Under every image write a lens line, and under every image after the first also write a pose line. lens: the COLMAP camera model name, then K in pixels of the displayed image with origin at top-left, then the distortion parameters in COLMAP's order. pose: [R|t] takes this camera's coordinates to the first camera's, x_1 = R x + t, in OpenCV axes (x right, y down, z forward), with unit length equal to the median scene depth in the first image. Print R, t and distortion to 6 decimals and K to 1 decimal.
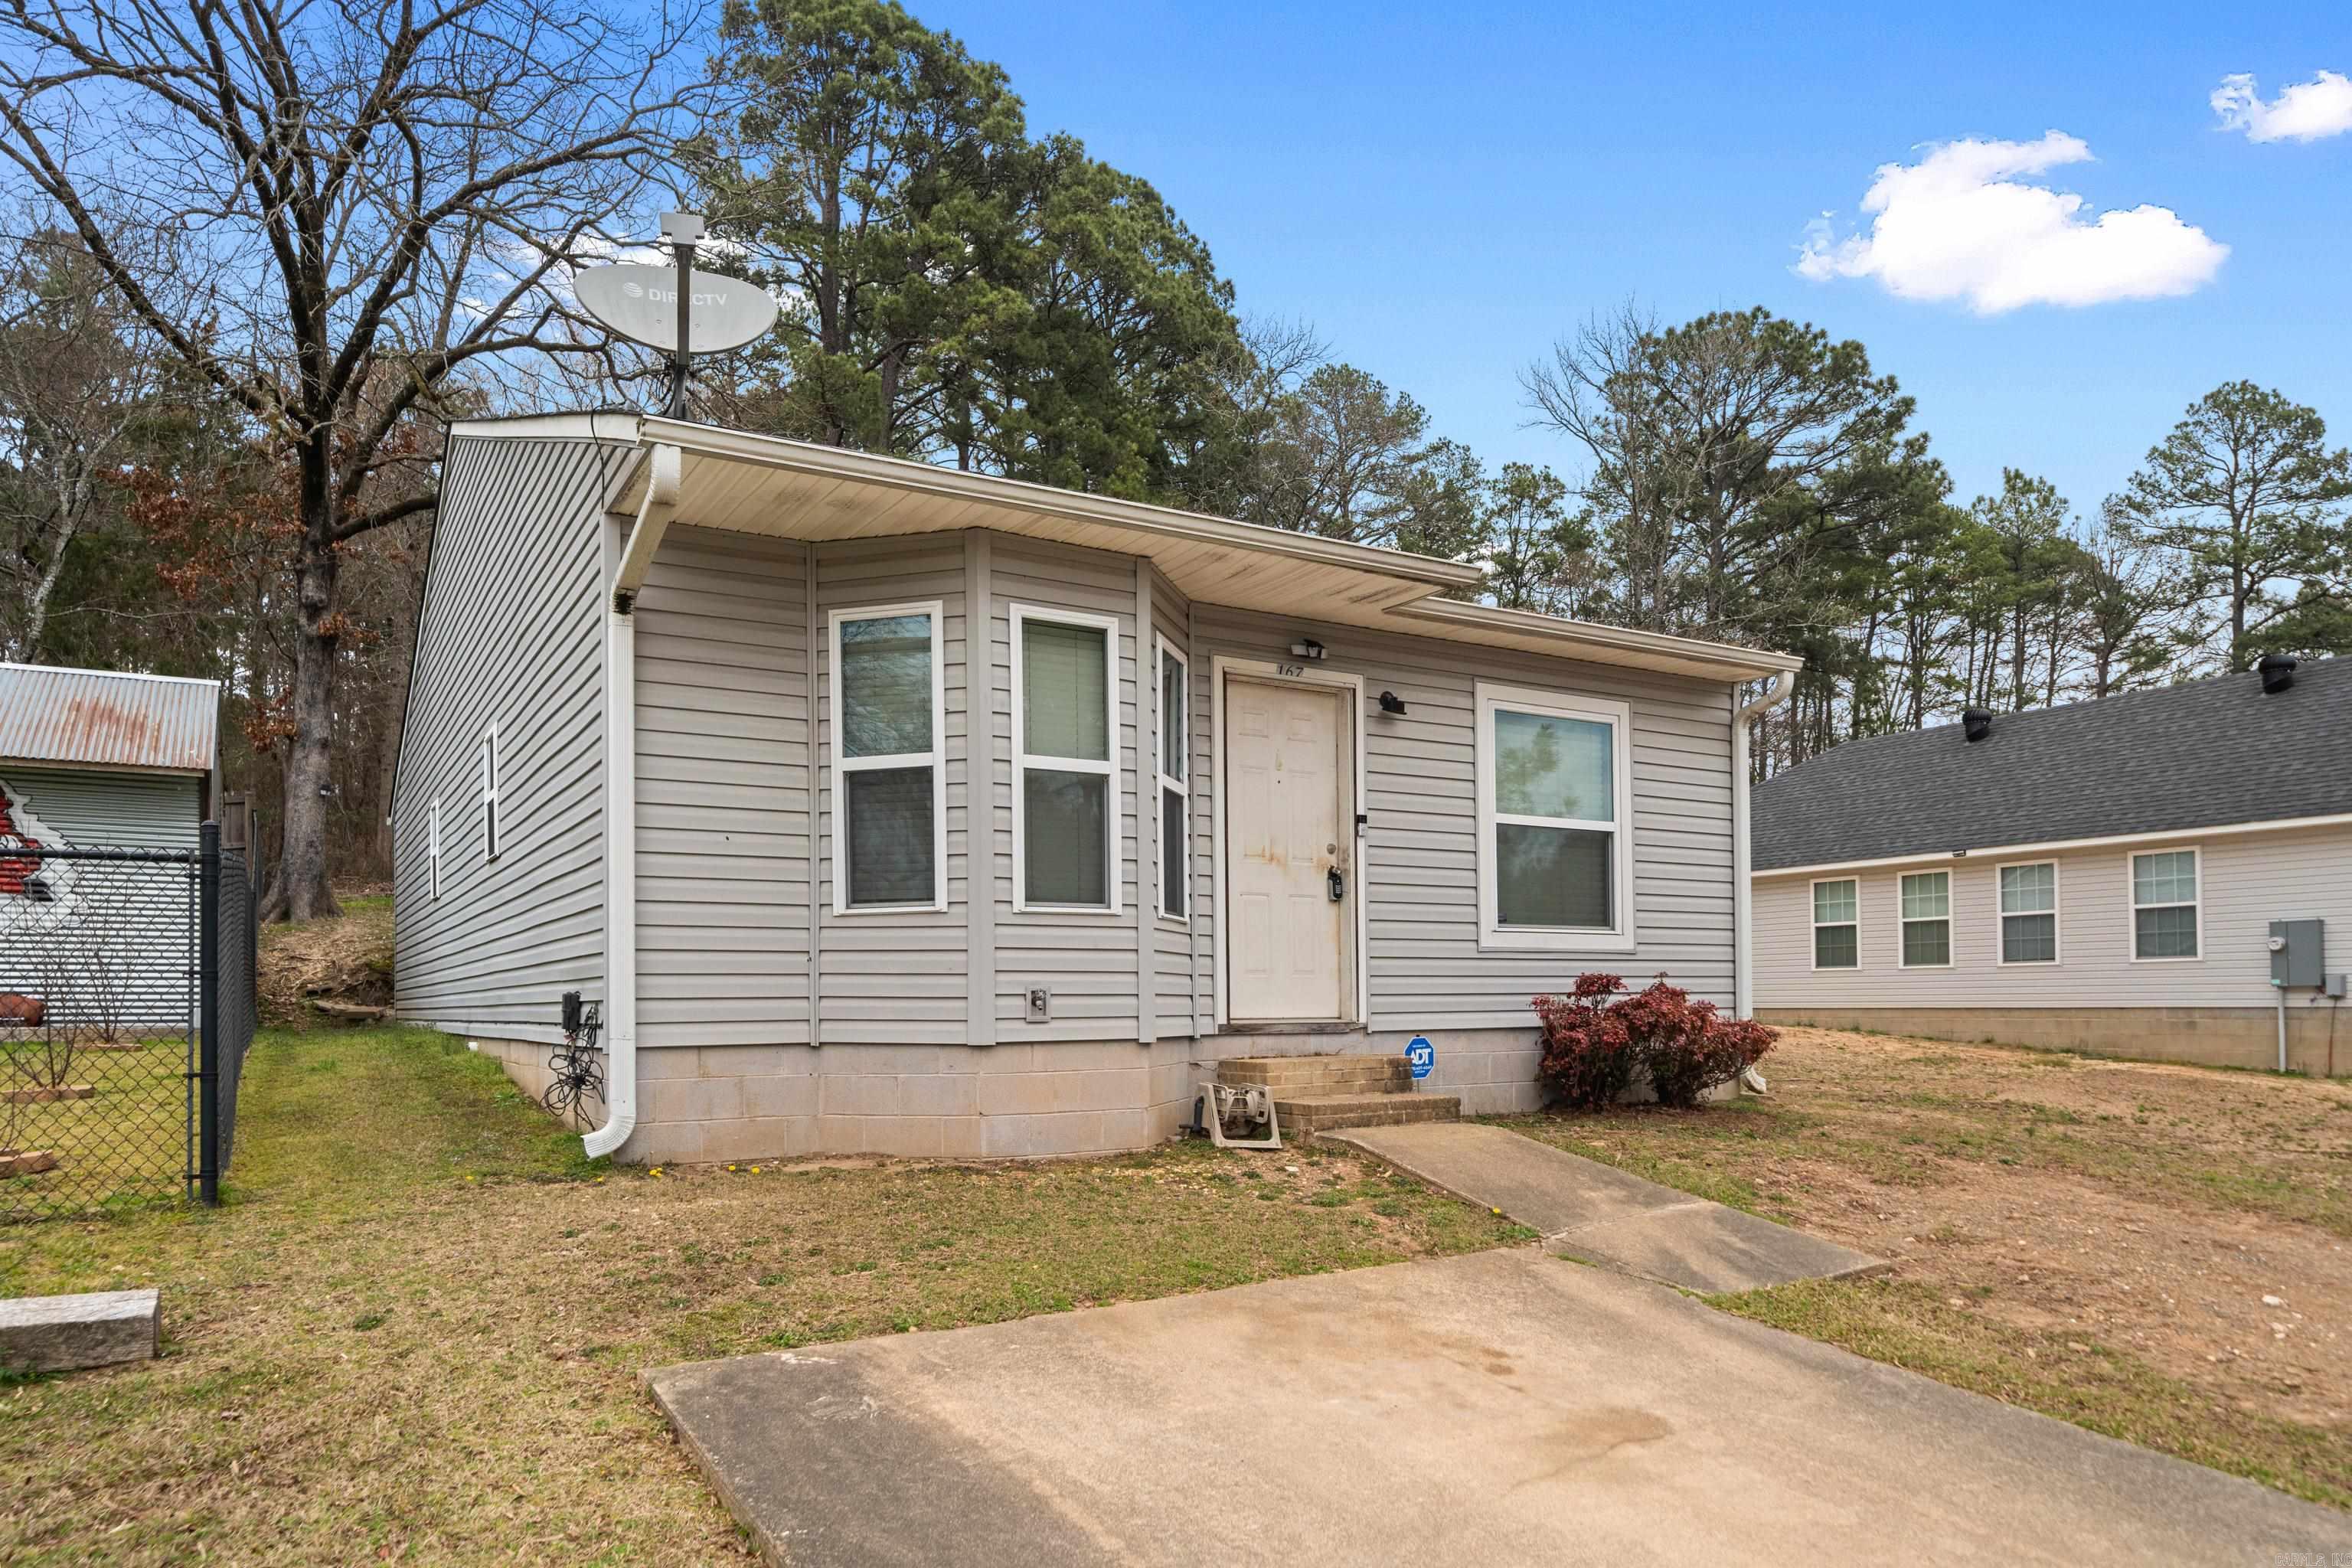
lens RADIAL K [[1518.0, 0, 1181.7], [0, 1518.0, 987.5], [0, 0, 1]] dist [0.001851, 0.000595]
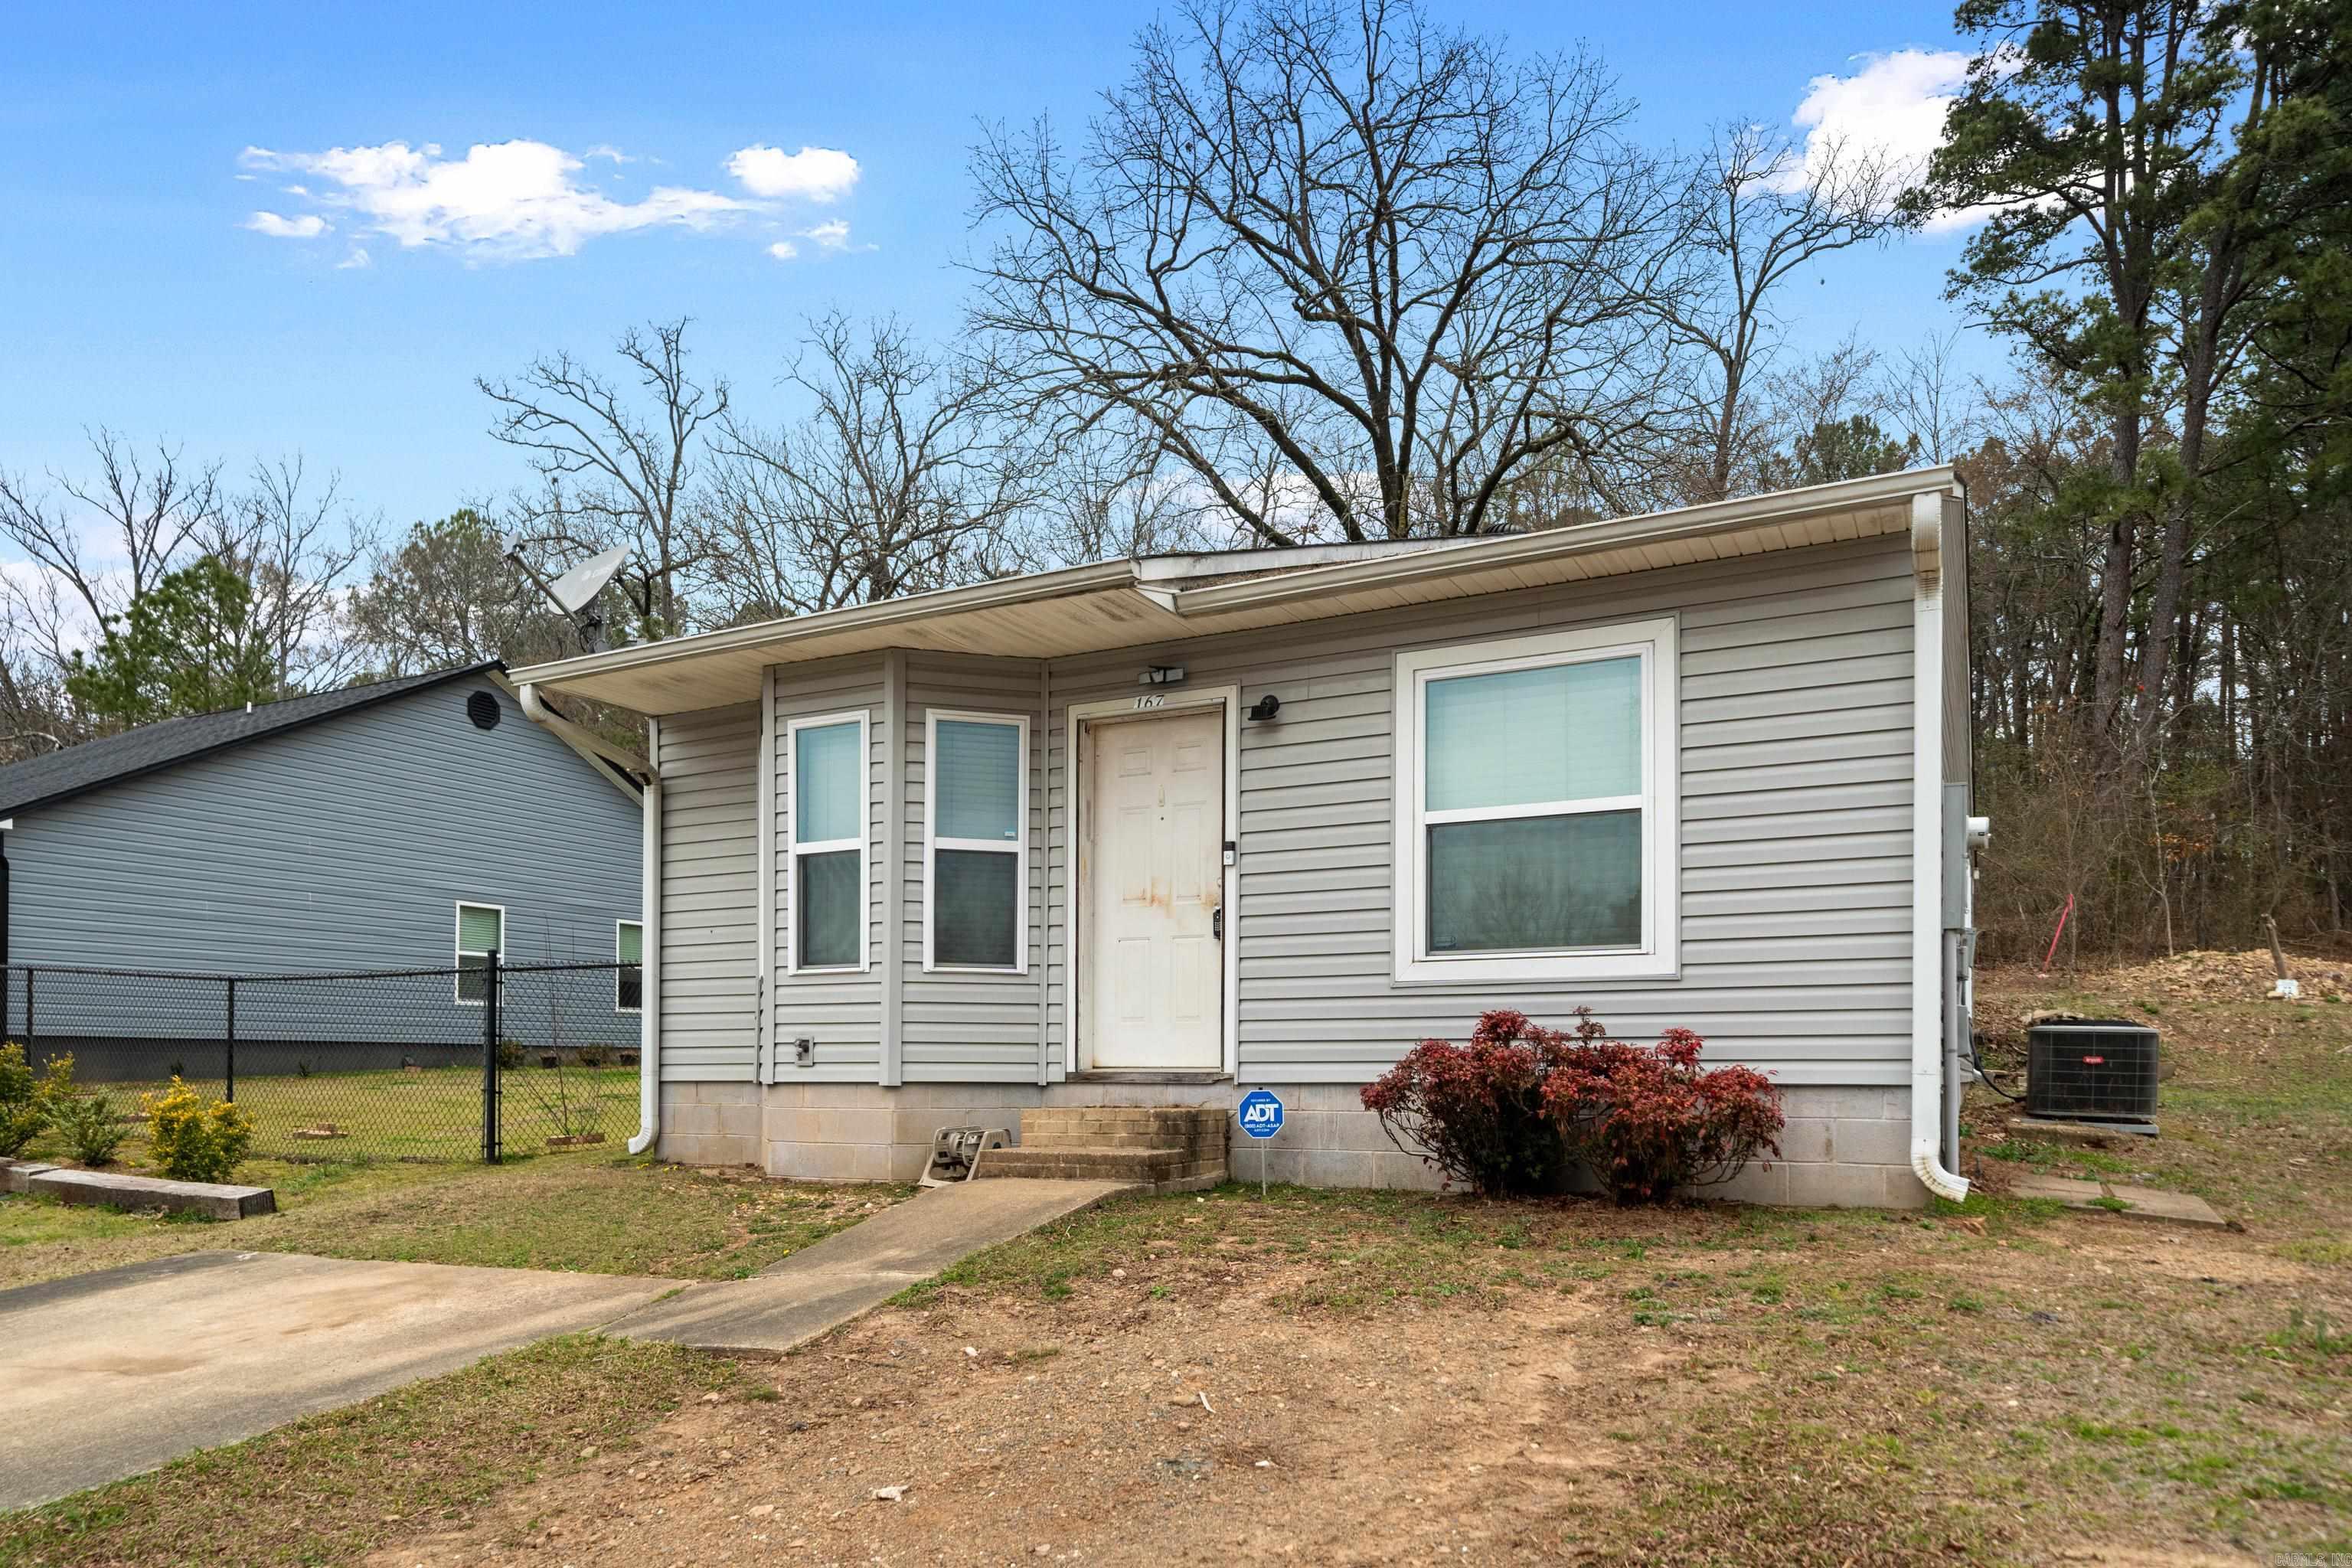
lens RADIAL K [[1539.7, 0, 1179.6], [0, 1539.7, 1065.7], [0, 0, 1]] dist [-0.000991, 0.000059]
pose [[0.522027, 0.004569, -0.852917, 0.935624], [0.004377, 0.999958, 0.008036, 0.012050], [0.852918, -0.007929, 0.521985, 0.530007]]
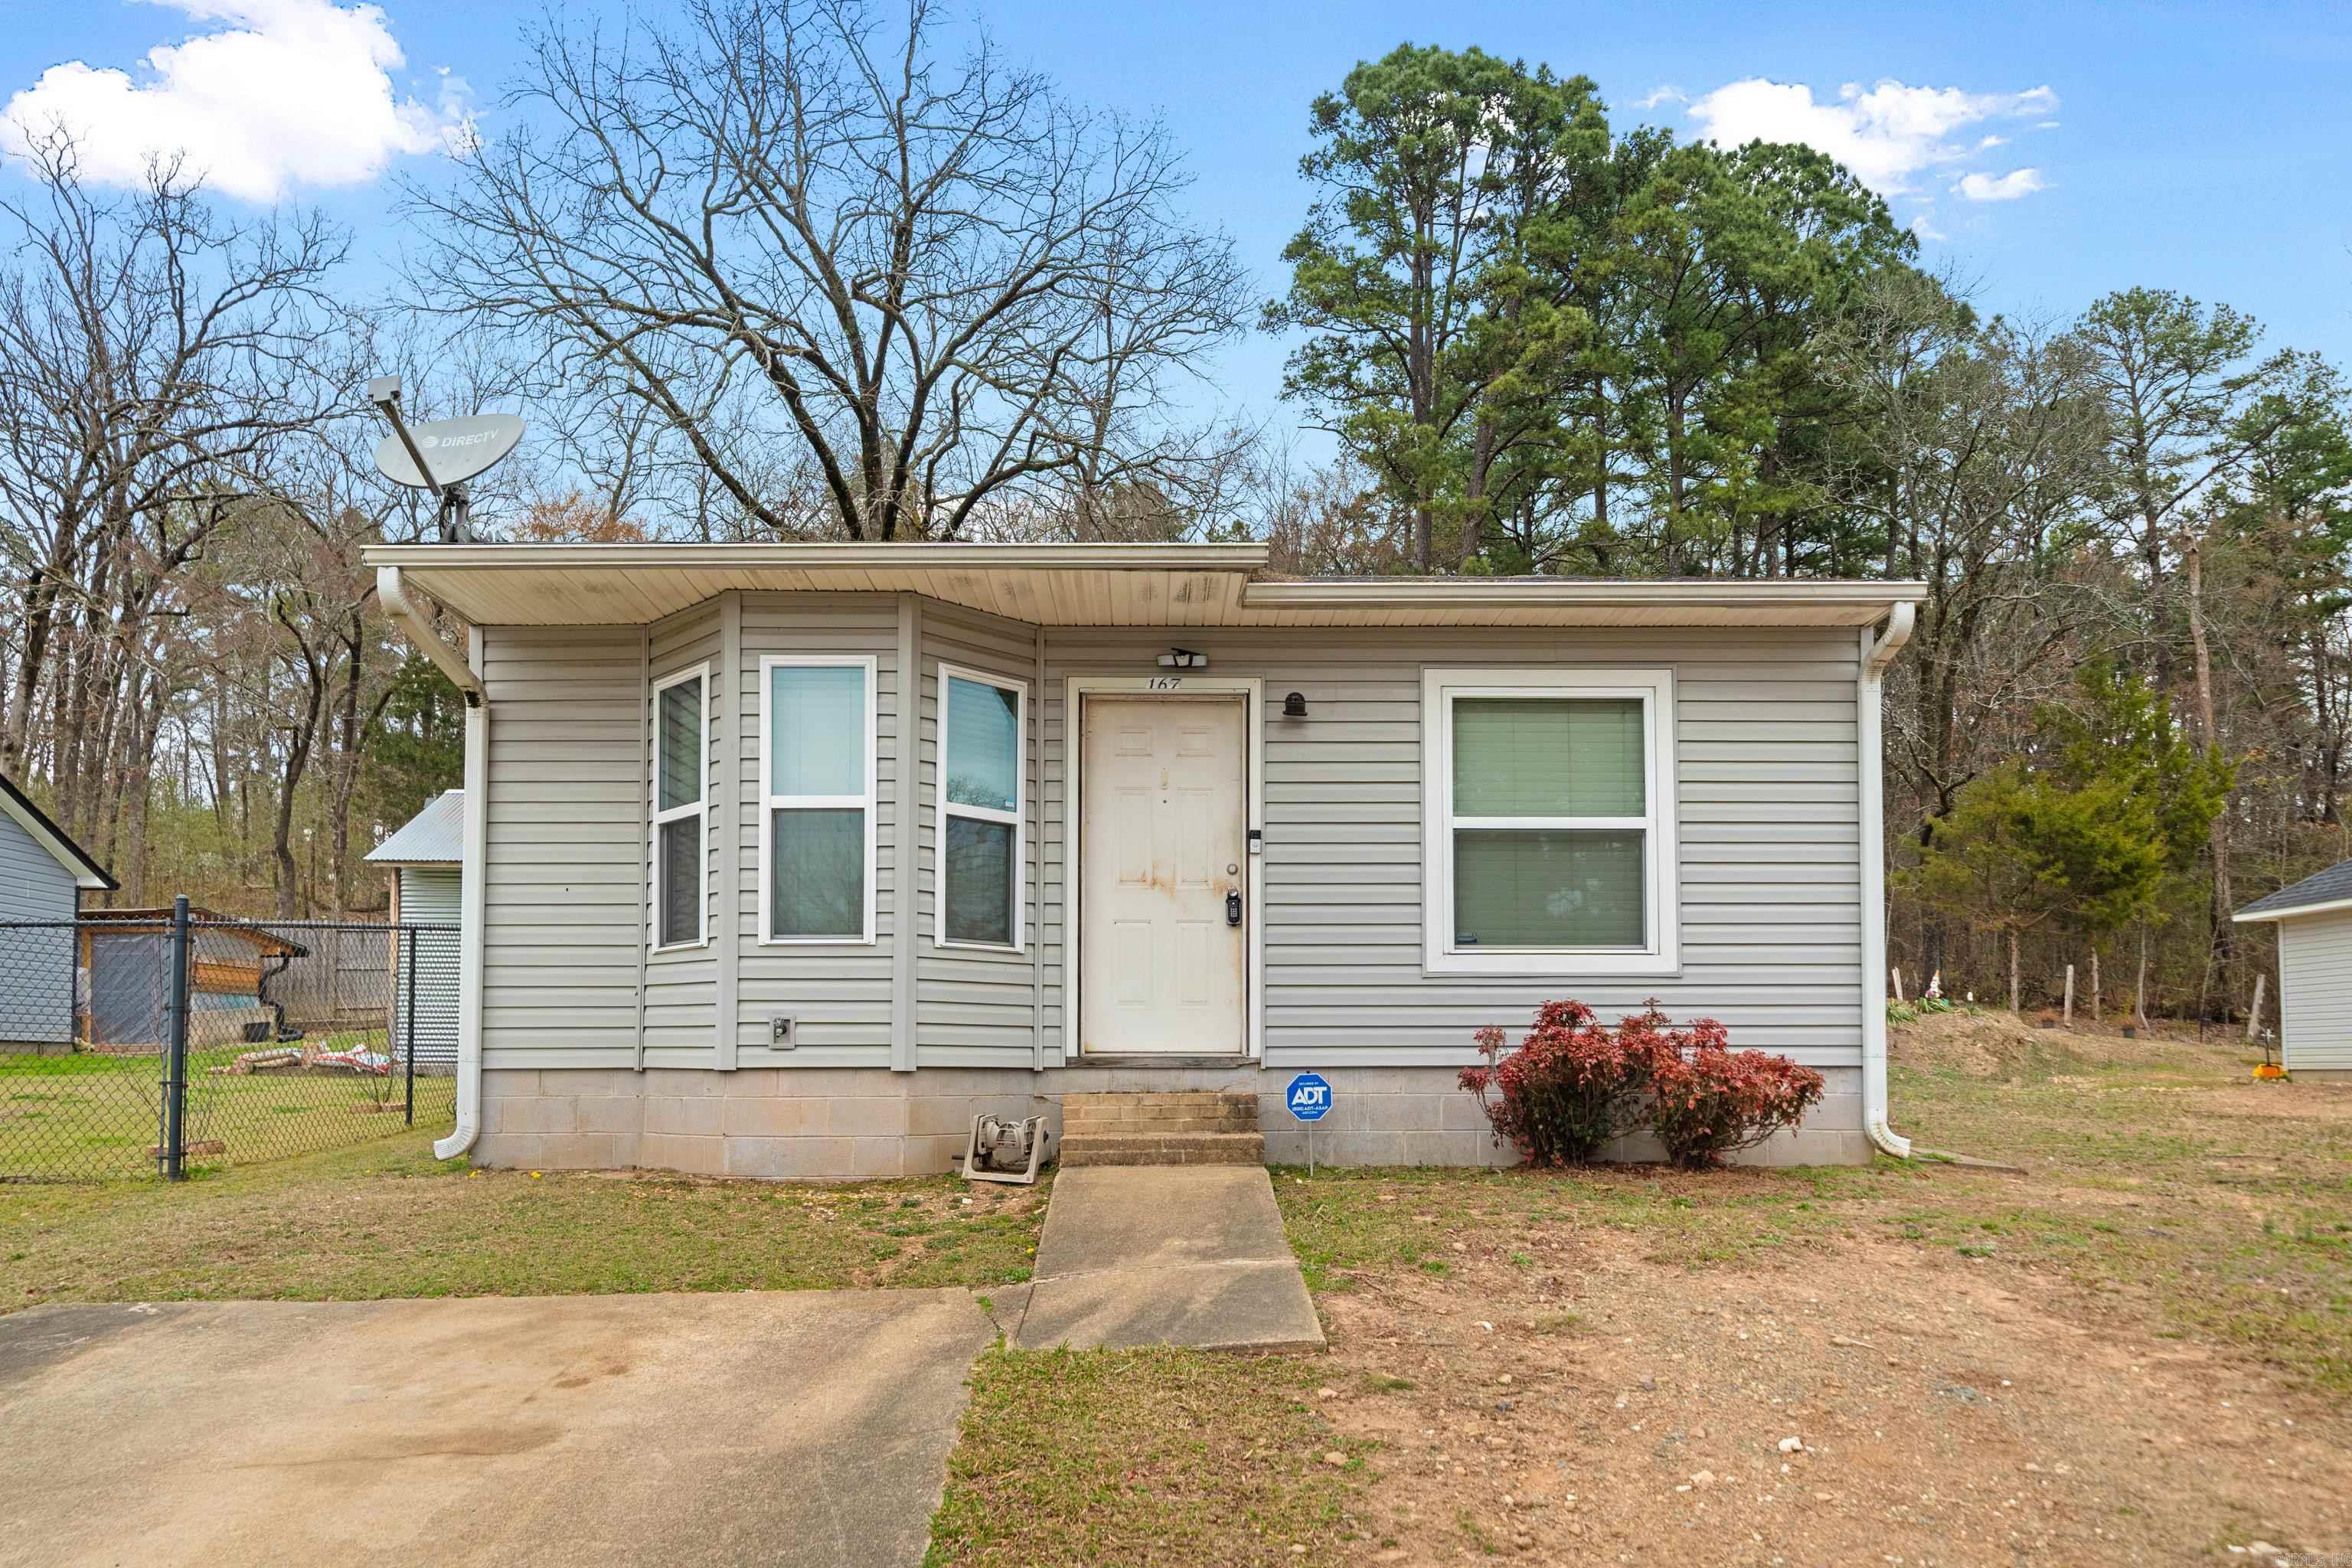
lens RADIAL K [[1549.3, 0, 1165.3], [0, 1549.3, 1012.5], [0, 0, 1]] dist [0.001968, 0.000290]
pose [[0.863240, -0.012906, -0.504629, 0.575505], [-0.000388, 0.999656, -0.026229, 0.021871], [0.504793, 0.022838, 0.862938, 0.180790]]
